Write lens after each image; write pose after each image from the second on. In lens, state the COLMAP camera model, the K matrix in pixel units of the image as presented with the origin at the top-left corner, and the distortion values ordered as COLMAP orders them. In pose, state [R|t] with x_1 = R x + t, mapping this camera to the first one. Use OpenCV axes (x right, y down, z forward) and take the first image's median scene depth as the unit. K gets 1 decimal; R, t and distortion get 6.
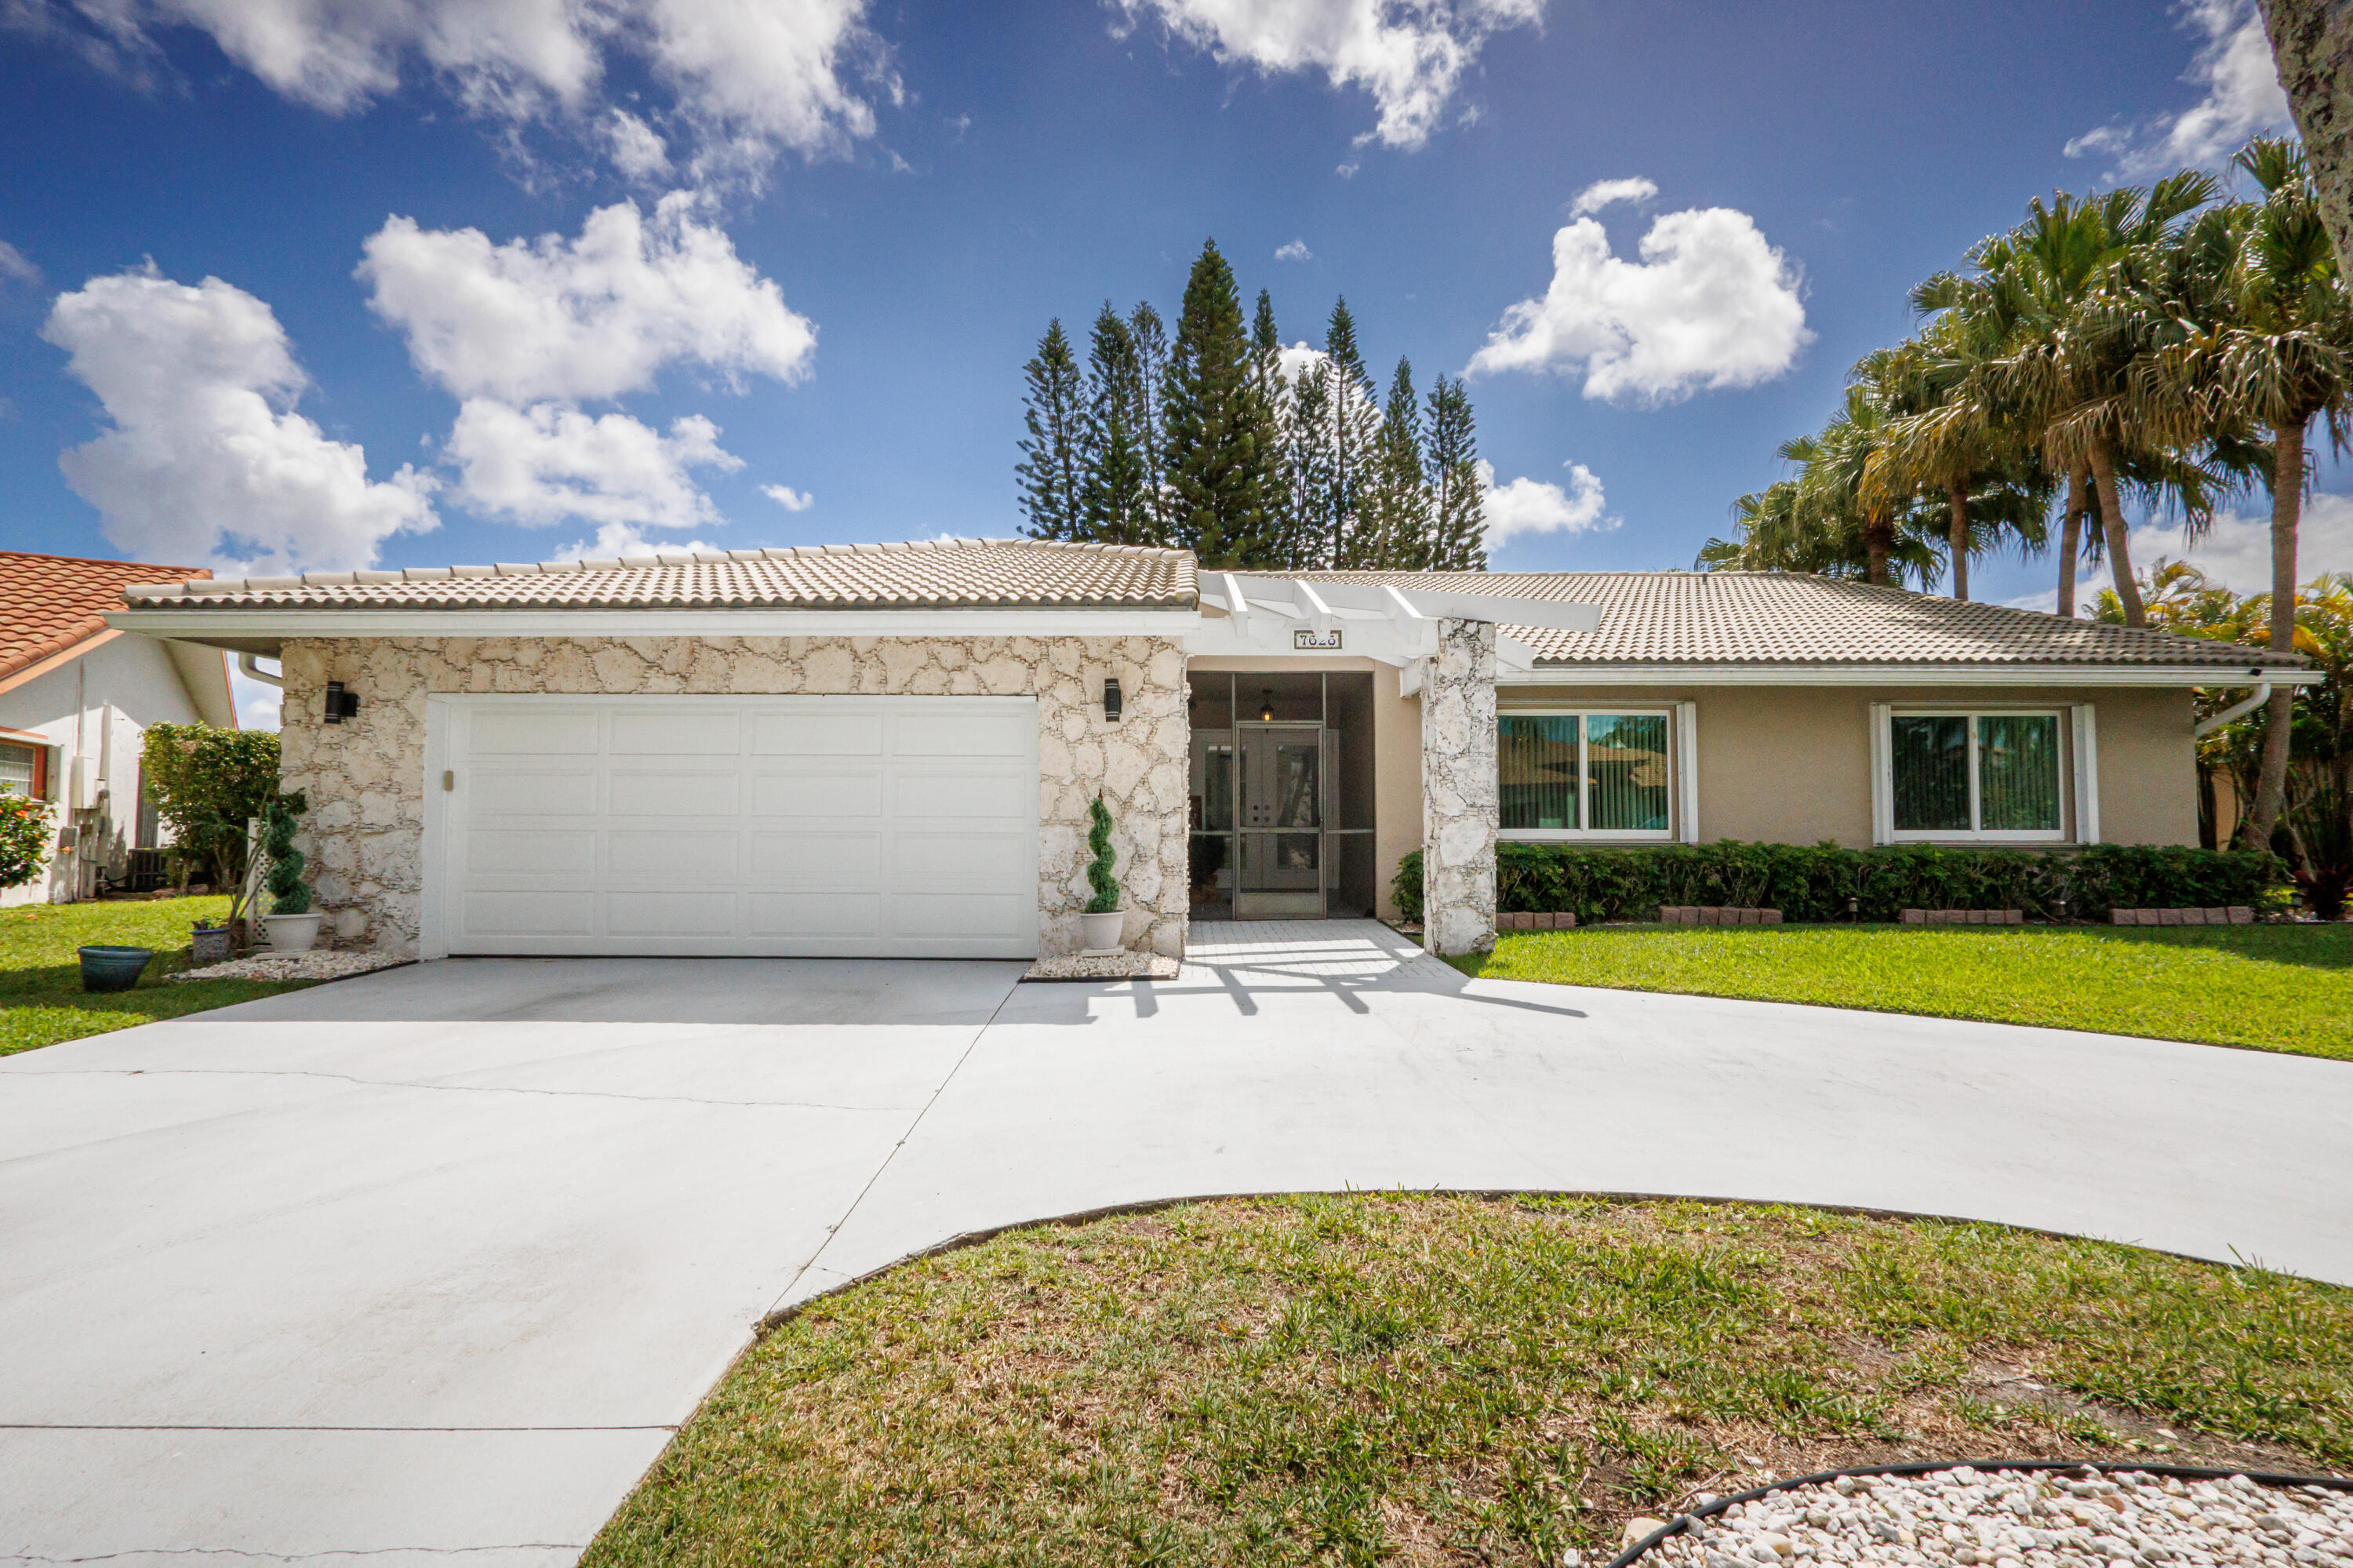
lens RADIAL K [[1080.7, 0, 1176.7], [0, 1080.7, 772.8], [0, 0, 1]] dist [-0.001352, 0.000639]
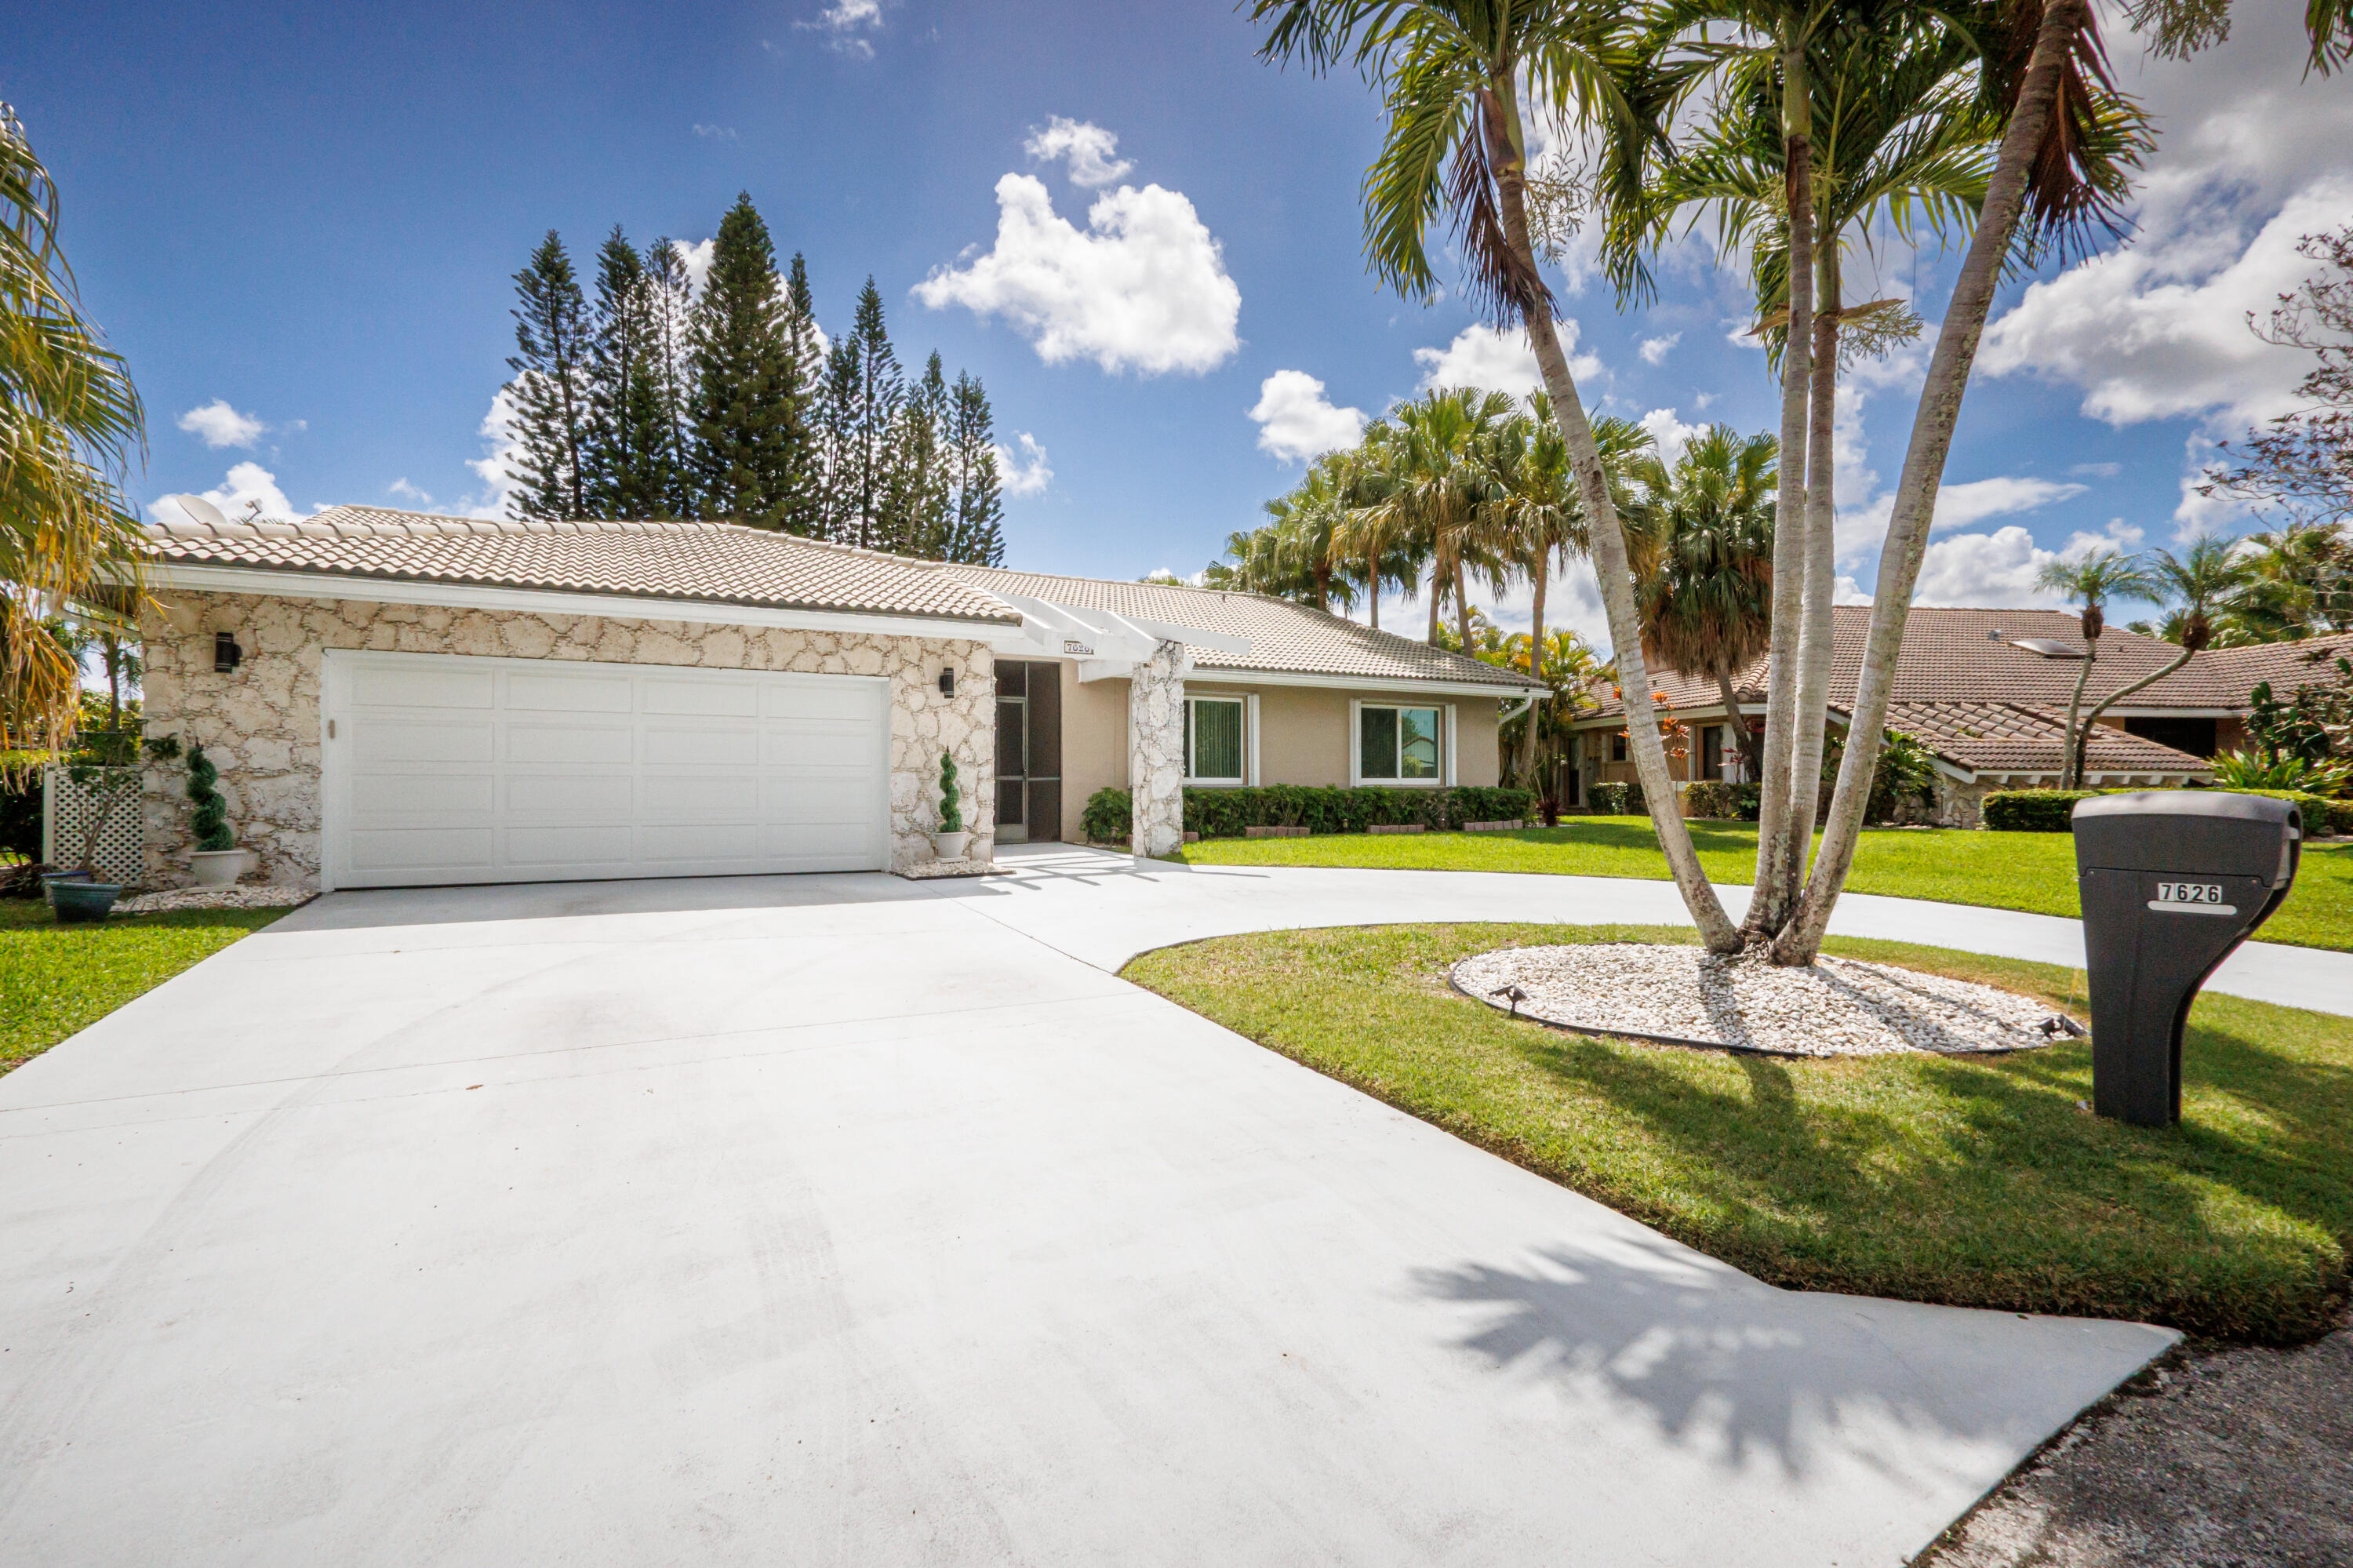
lens RADIAL K [[1080.7, 0, 1168.0], [0, 1080.7, 766.0], [0, 0, 1]] dist [-0.001352, 0.000639]
pose [[0.879221, 0.006138, 0.476374, -0.382441], [-0.020983, 0.999446, 0.025849, -0.001164], [-0.475951, -0.032723, 0.878863, -0.300961]]
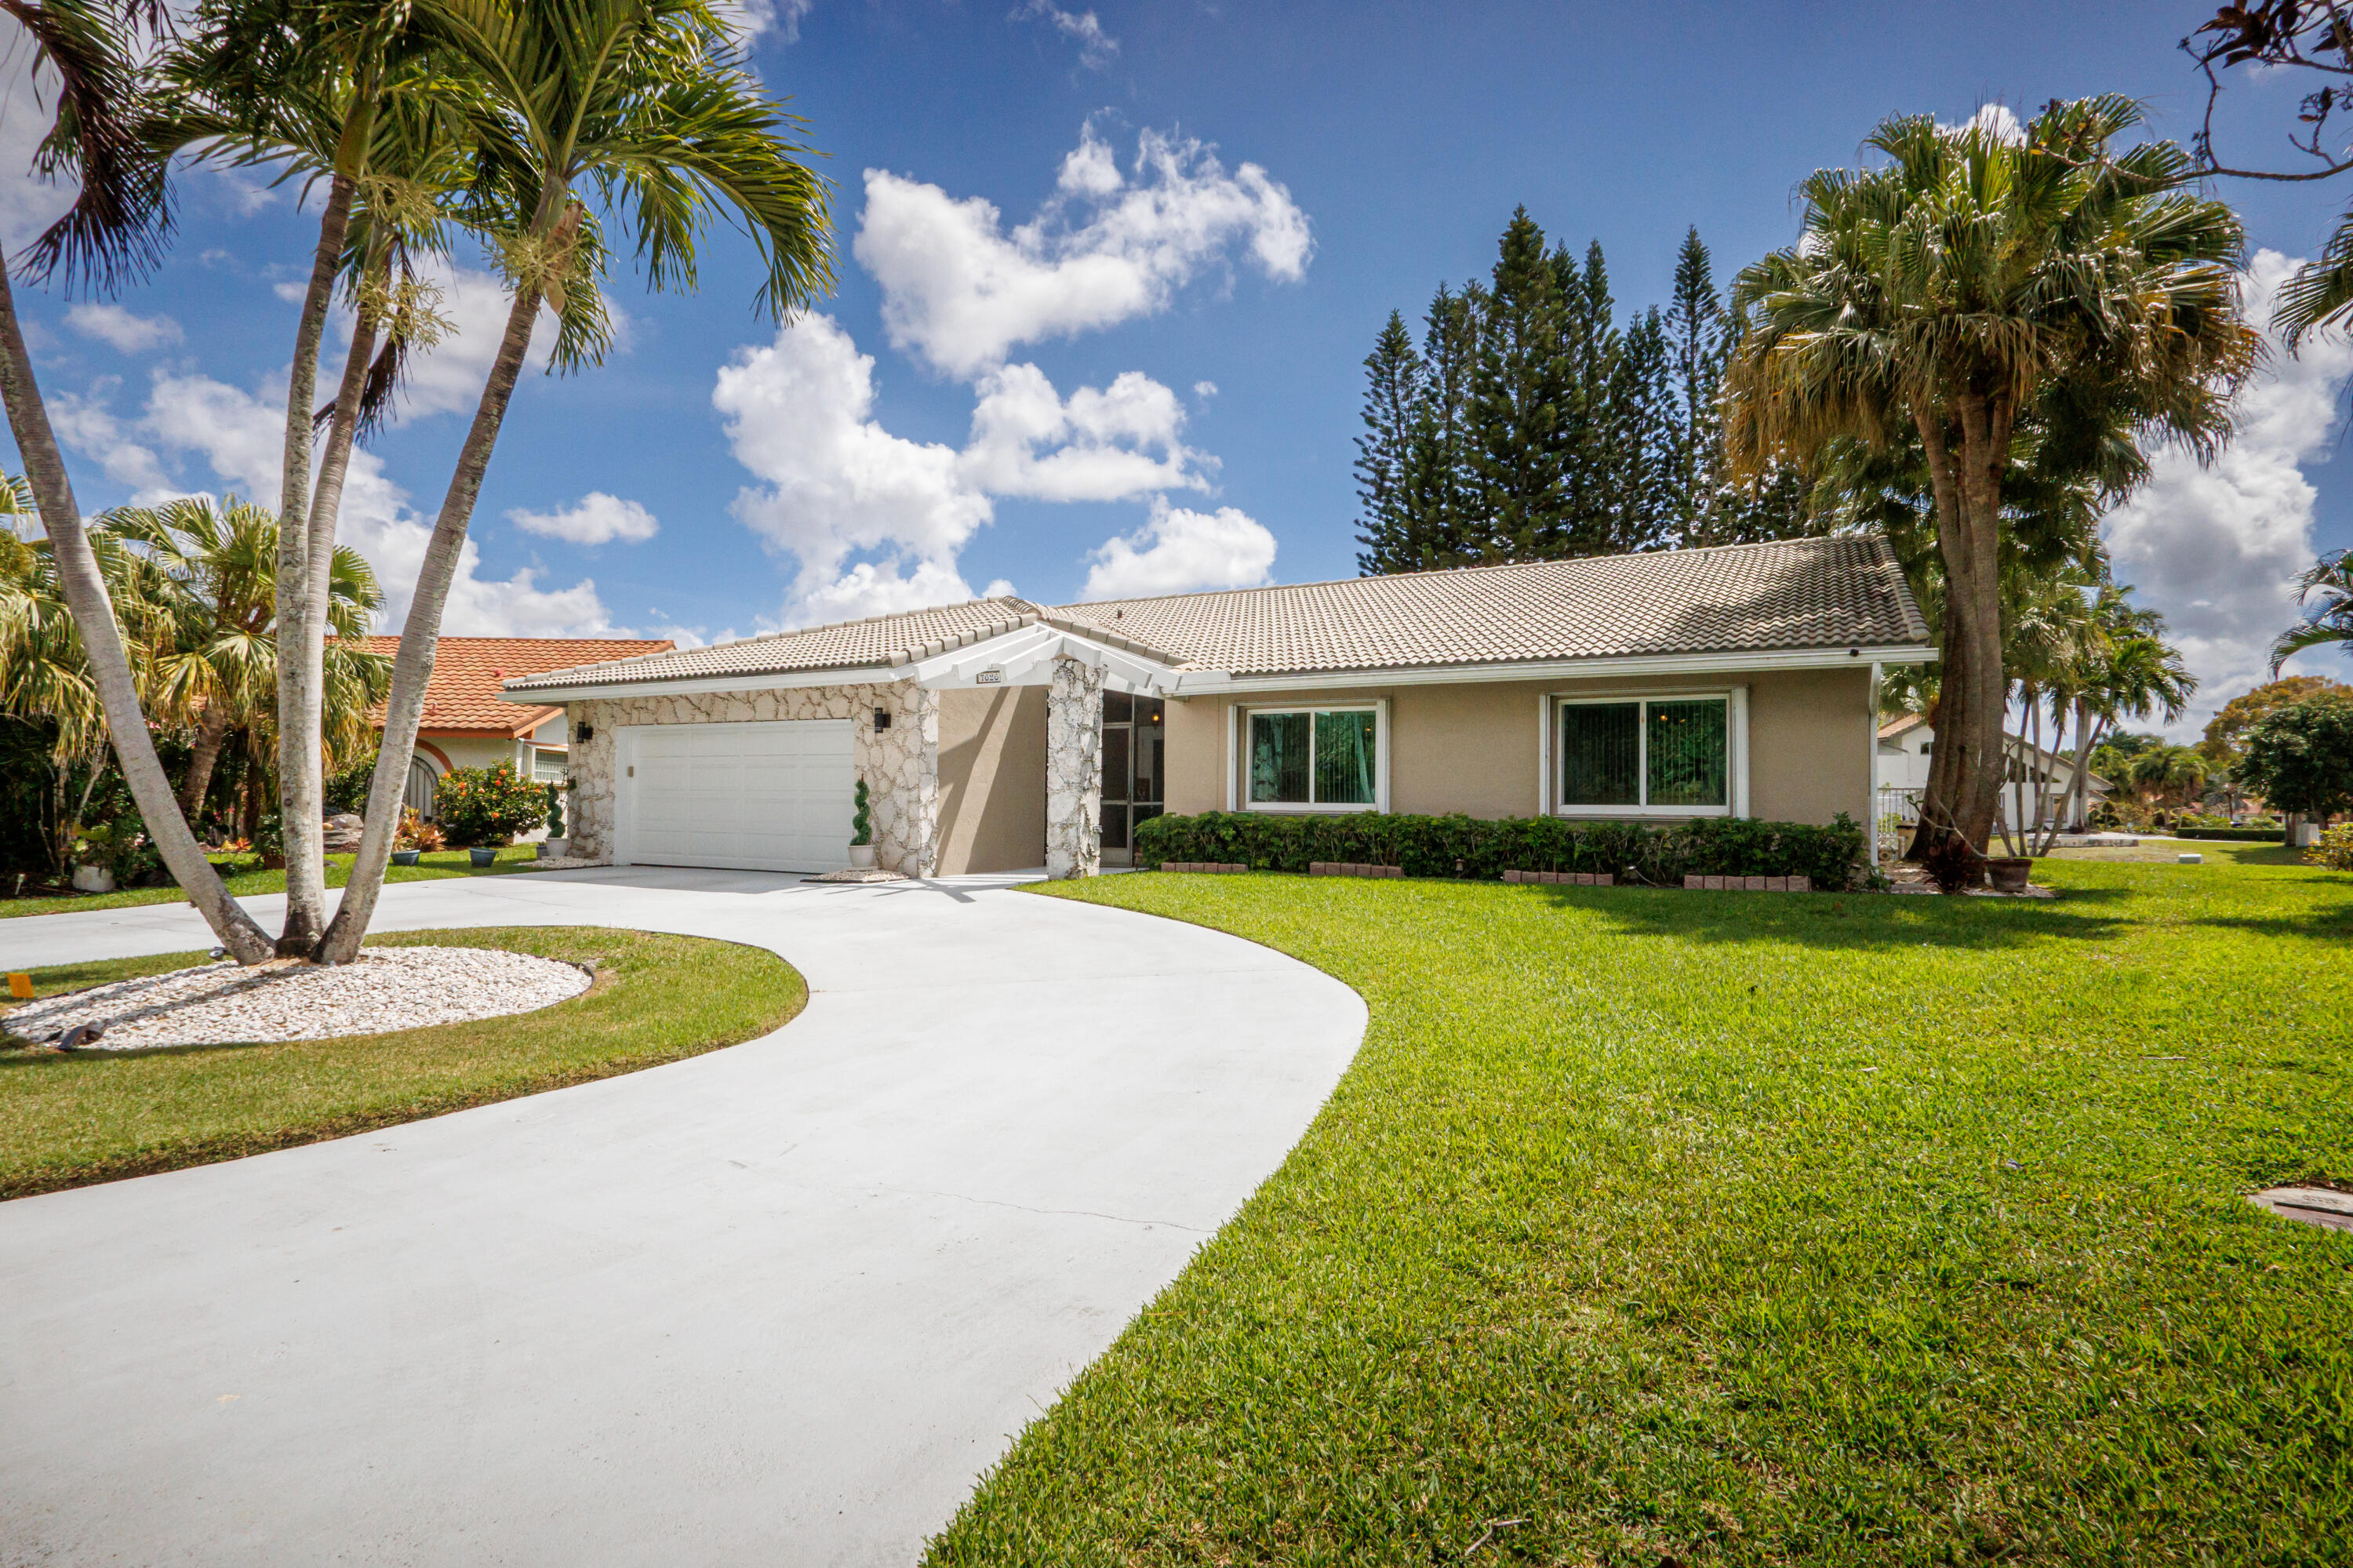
lens RADIAL K [[1164.5, 0, 1174.0], [0, 1164.5, 778.0], [0, 0, 1]] dist [-0.001648, -0.000167]
pose [[0.883652, -0.005203, -0.468115, 0.942409], [0.013823, 0.999792, 0.014980, 0.000648], [0.467940, -0.019708, 0.883541, -0.296826]]
